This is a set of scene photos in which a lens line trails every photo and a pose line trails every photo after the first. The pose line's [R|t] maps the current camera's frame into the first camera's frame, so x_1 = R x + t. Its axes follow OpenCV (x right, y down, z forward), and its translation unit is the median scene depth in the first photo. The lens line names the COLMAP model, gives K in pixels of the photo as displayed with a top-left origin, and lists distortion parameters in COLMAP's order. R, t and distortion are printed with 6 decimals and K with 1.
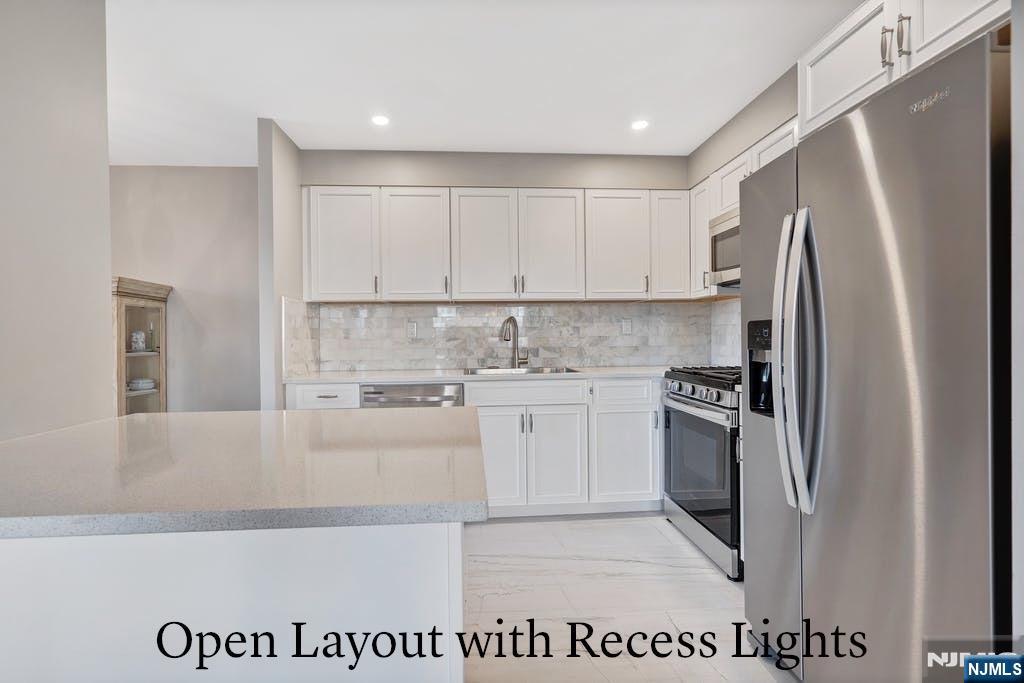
lens RADIAL K [[471.0, 0, 512.0], [0, 471.0, 341.5], [0, 0, 1]] dist [0.000243, 0.000231]
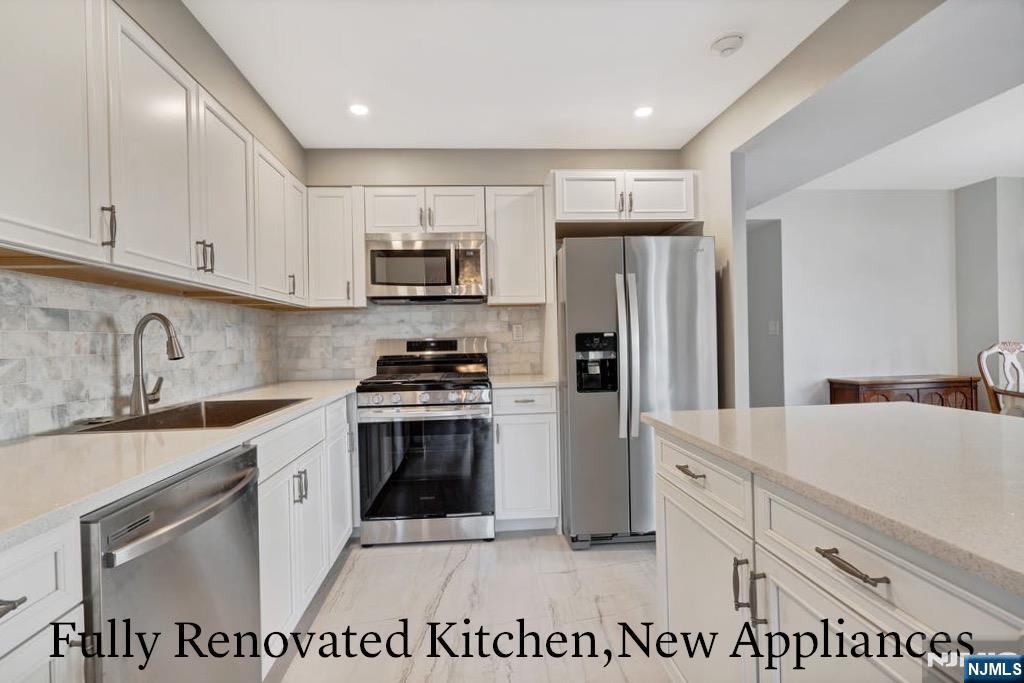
lens RADIAL K [[471.0, 0, 512.0], [0, 471.0, 341.5], [0, 0, 1]] dist [0.000243, 0.000231]
pose [[1.000000, -0.000003, 0.000734, -0.583655], [0.000003, 1.000000, -0.000136, 0.006620], [-0.000734, 0.000136, 1.000000, 0.010141]]
